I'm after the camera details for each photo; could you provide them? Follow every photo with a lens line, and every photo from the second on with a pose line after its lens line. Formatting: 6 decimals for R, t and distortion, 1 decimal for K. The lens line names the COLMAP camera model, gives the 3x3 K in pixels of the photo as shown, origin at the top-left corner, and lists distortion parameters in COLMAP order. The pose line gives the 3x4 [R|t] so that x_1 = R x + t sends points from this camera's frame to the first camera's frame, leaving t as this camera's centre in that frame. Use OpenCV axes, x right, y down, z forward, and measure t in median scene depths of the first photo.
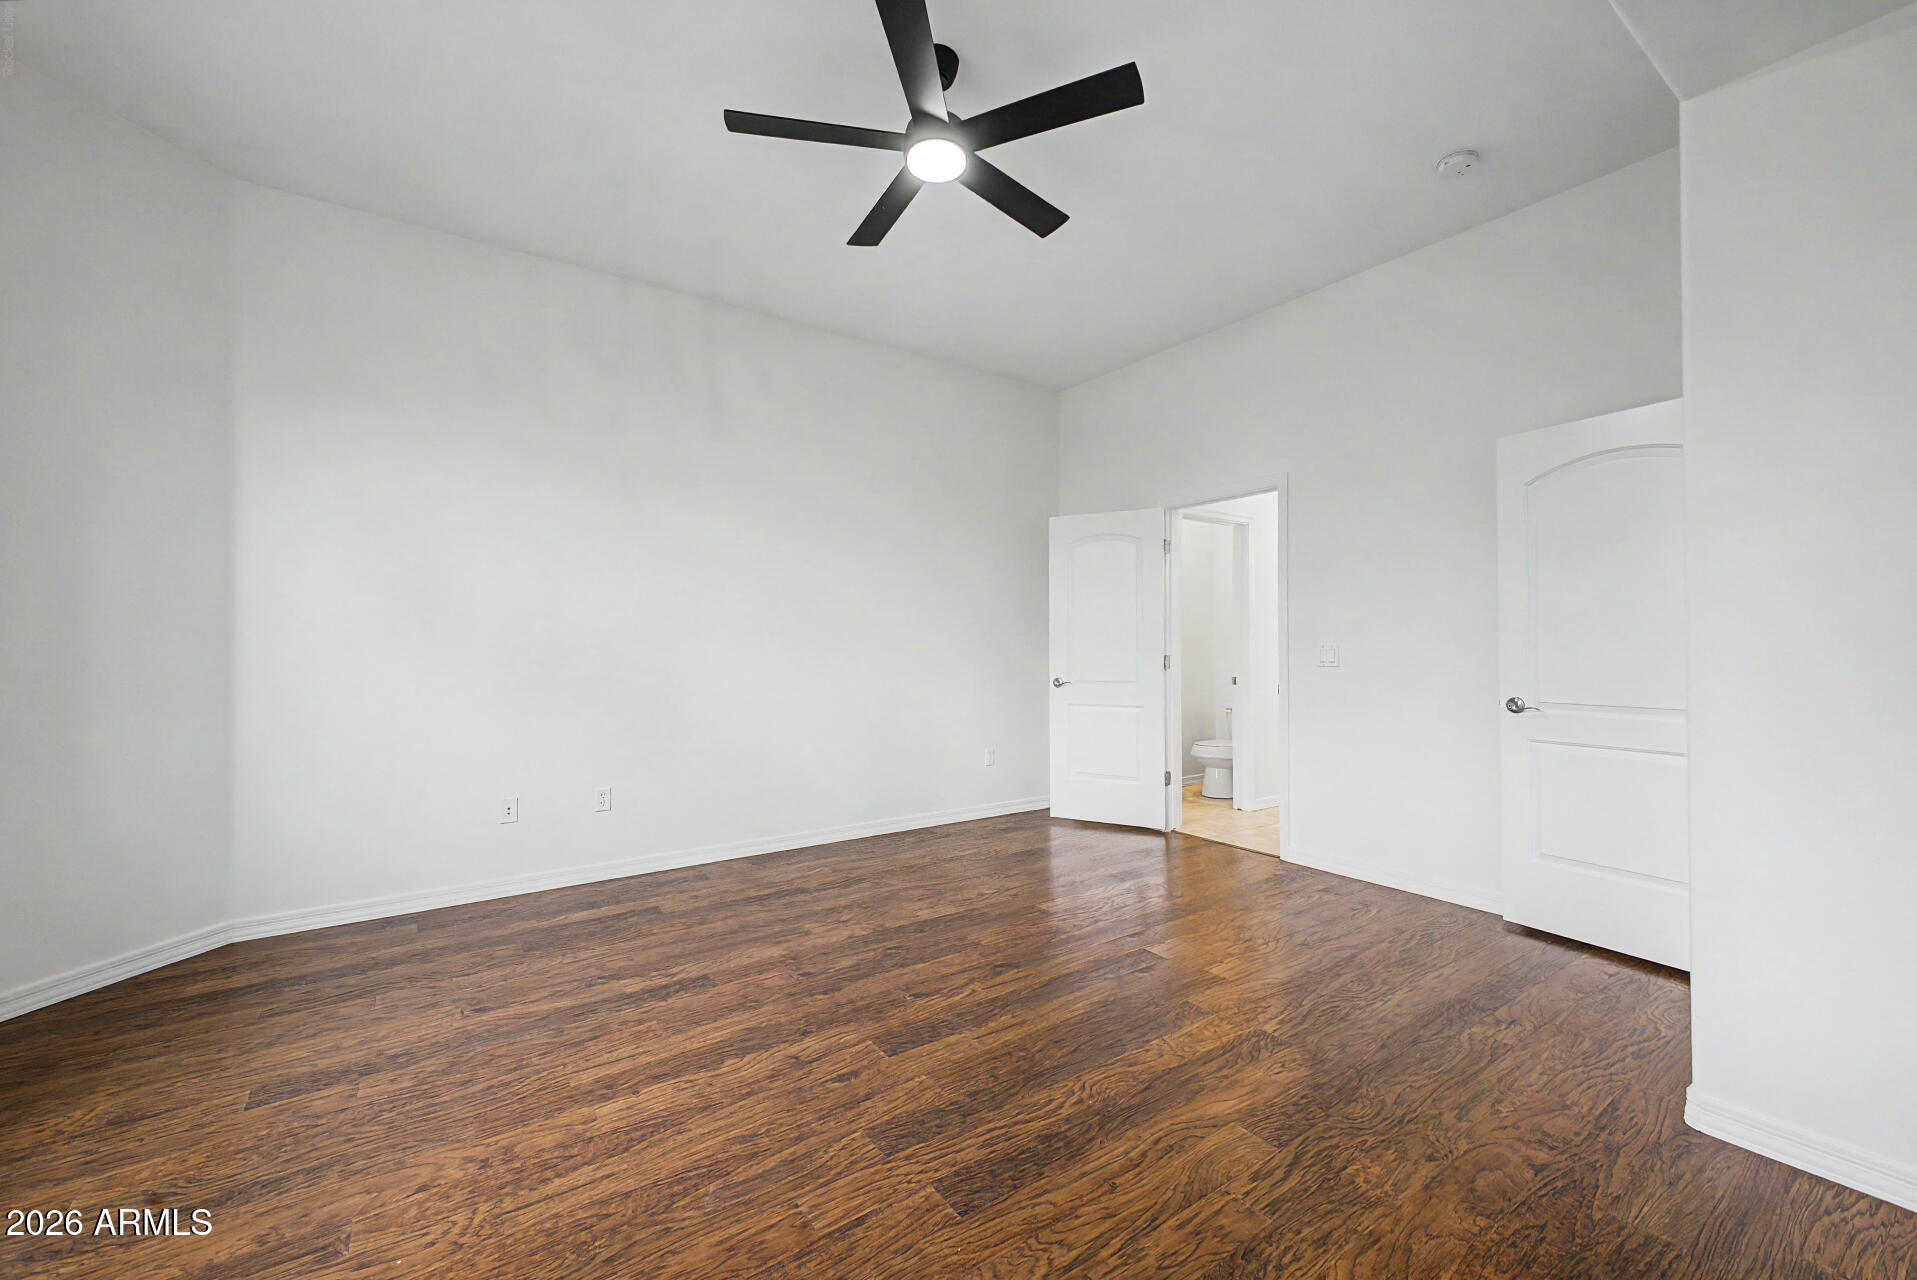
lens RADIAL K [[766.9, 0, 959.0], [0, 766.9, 631.5], [0, 0, 1]] dist [0.021903, -0.010750]
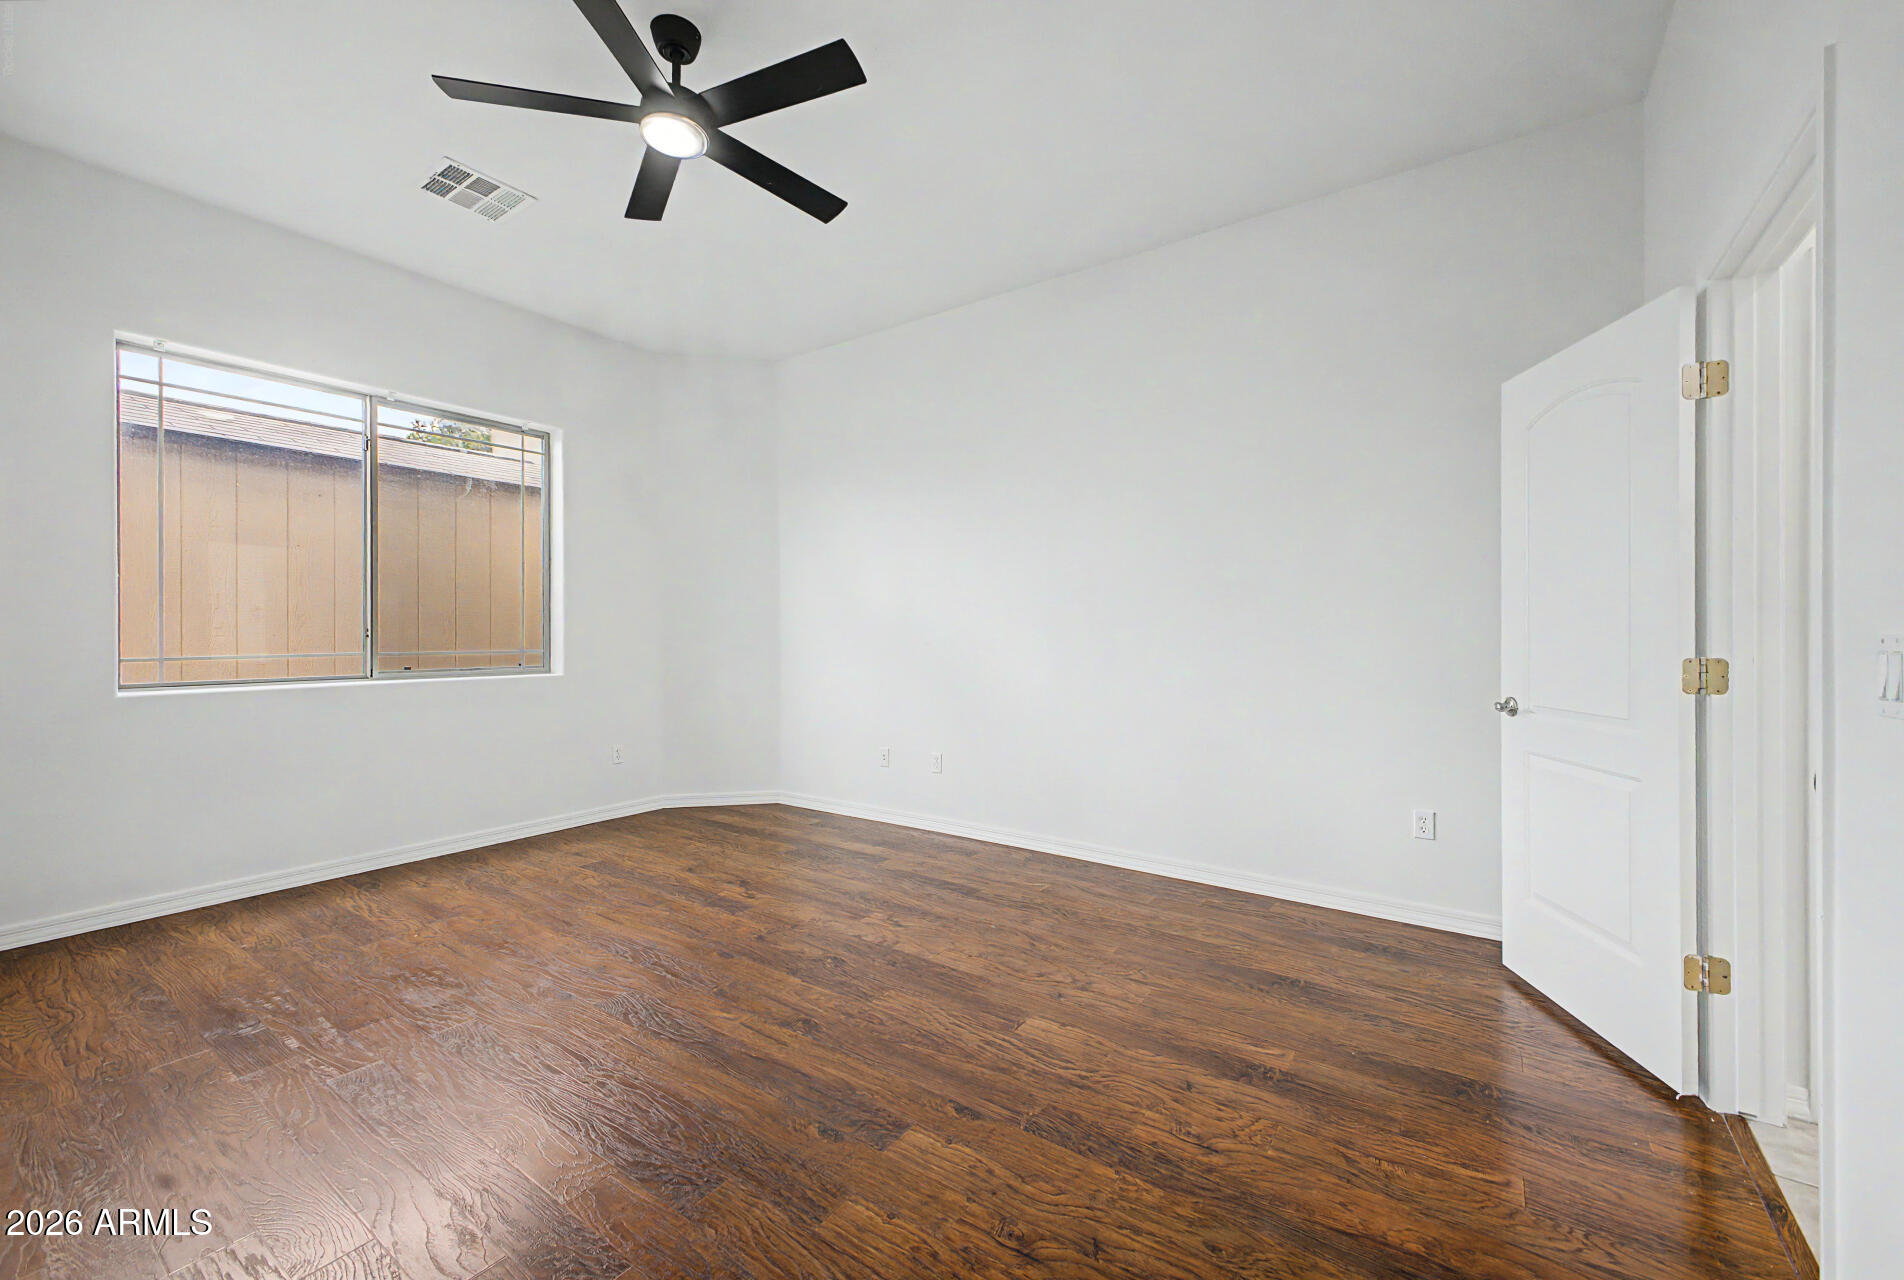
lens RADIAL K [[761.8, 0, 951.5], [0, 761.8, 631.5], [0, 0, 1]] dist [0.009603, -0.000193]
pose [[0.338251, 0.004880, -0.941043, 0.903065], [0.021403, 0.999688, 0.012877, 0.004870], [0.940812, -0.024497, 0.338041, 0.899205]]
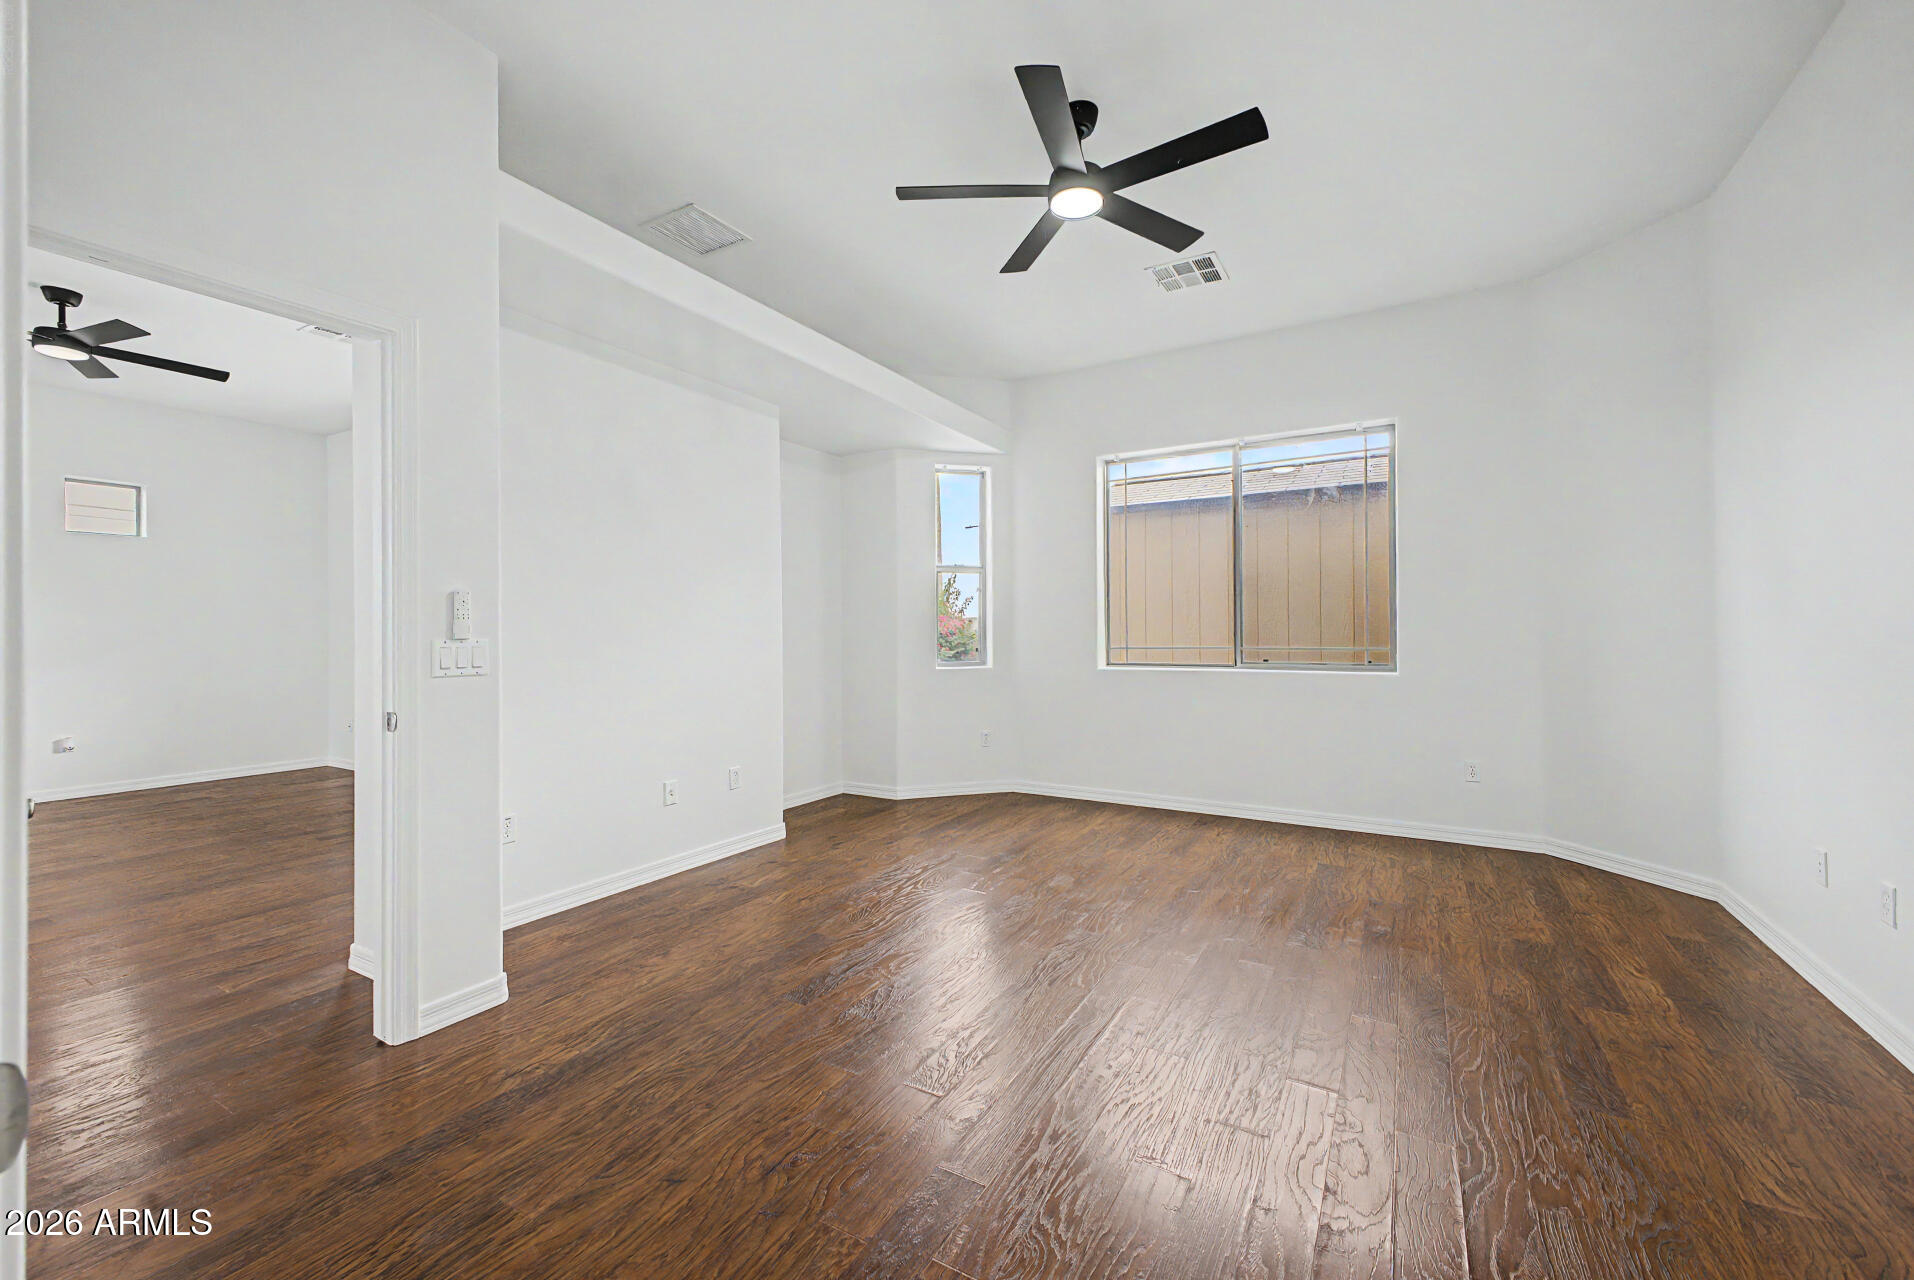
lens RADIAL K [[765.7, 0, 957.5], [0, 765.7, 631.5], [0, 0, 1]] dist [0.021903, -0.010750]
pose [[-0.910561, 0.010162, -0.413250, 0.542281], [0.018219, 0.999713, -0.015562, 0.022464], [0.412973, -0.021700, -0.910485, 1.754744]]
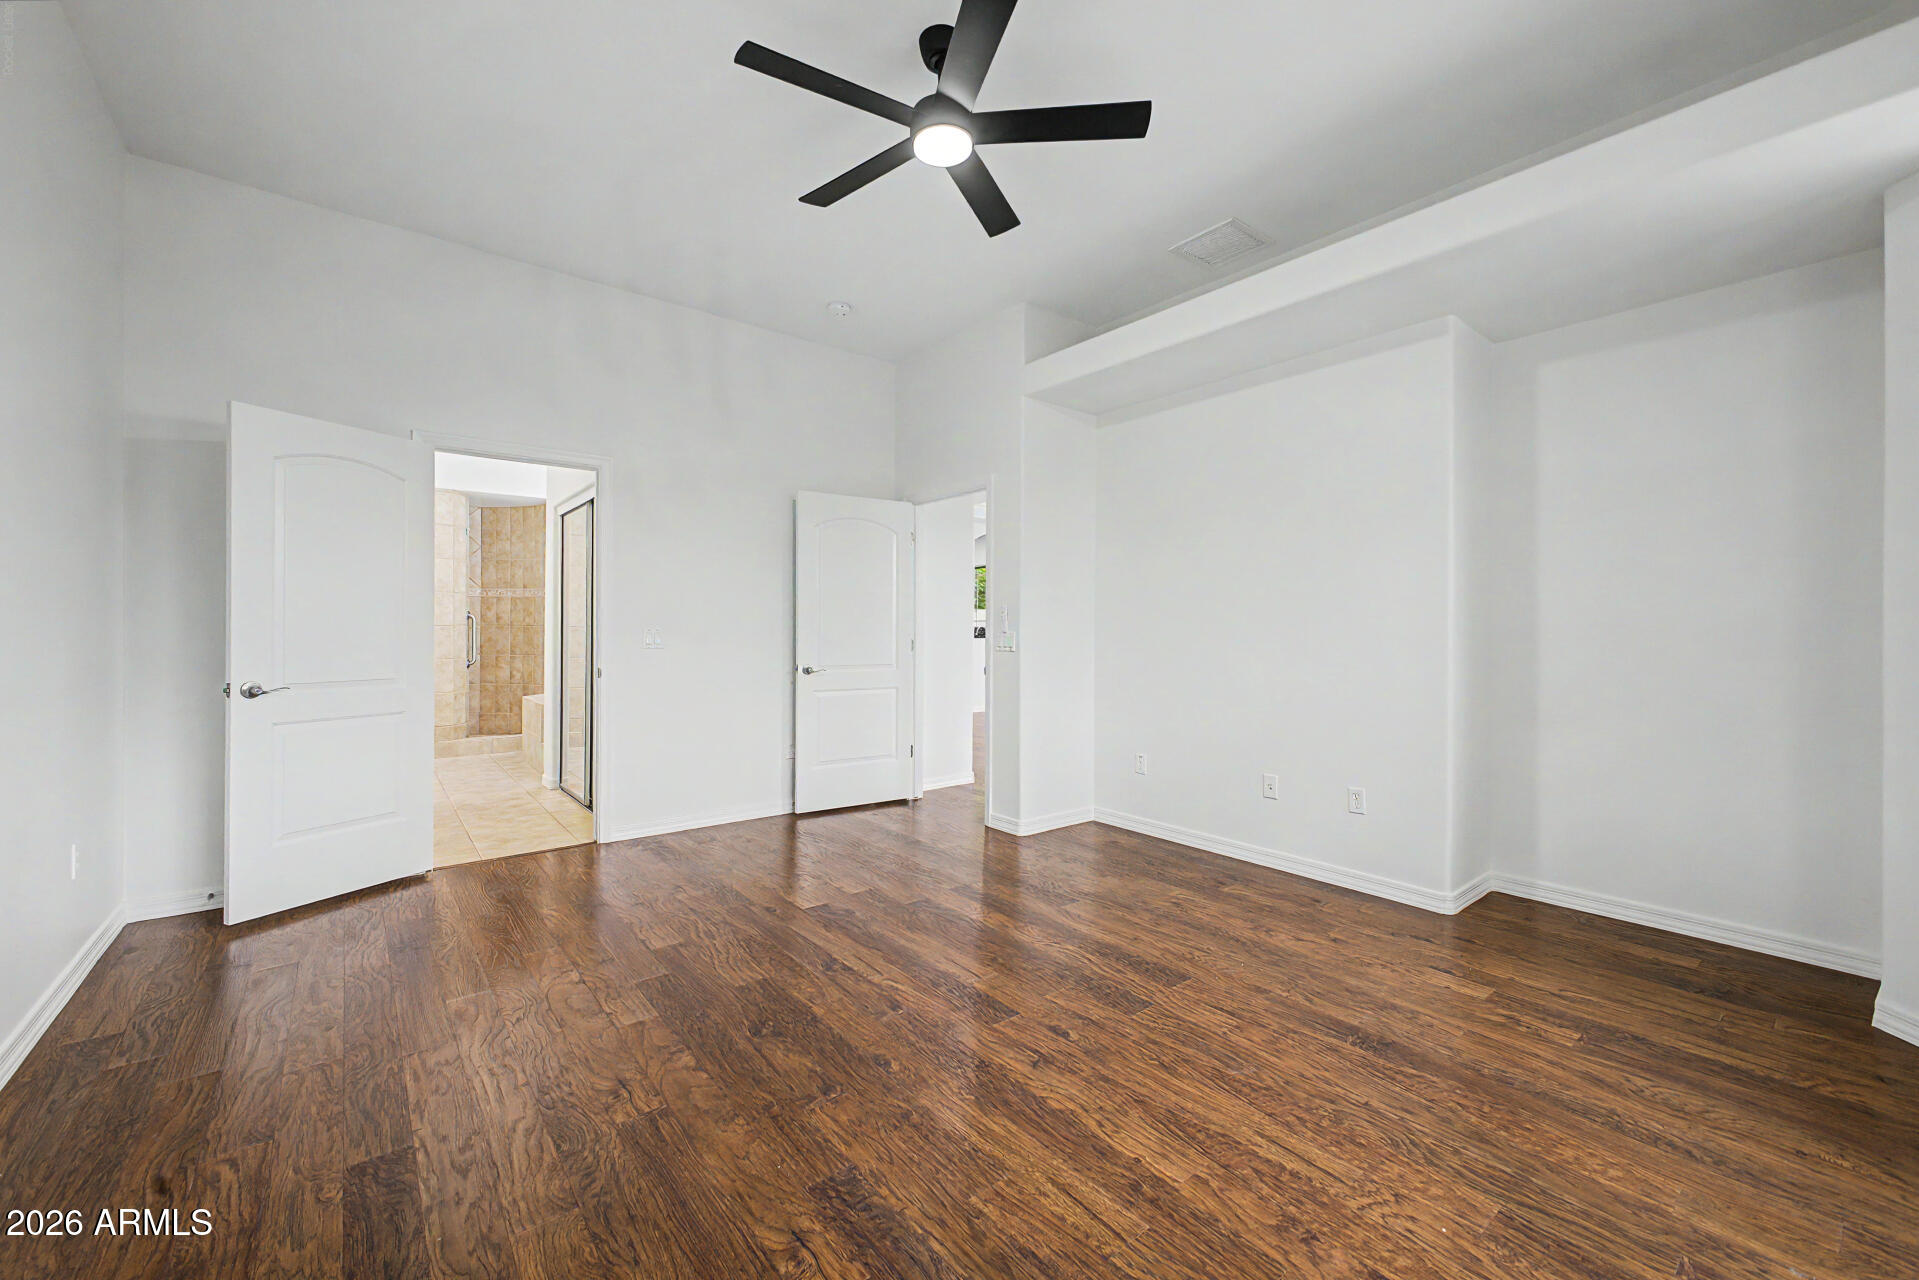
lens RADIAL K [[751.0, 0, 958.1], [0, 751.0, 631.2], [0, 0, 1]] dist [0.020629, -0.011040]
pose [[-0.062992, 0.002132, 0.998012, -0.912767], [-0.027105, 0.999625, -0.003846, 0.017901], [-0.997646, -0.027293, -0.062911, 0.933756]]
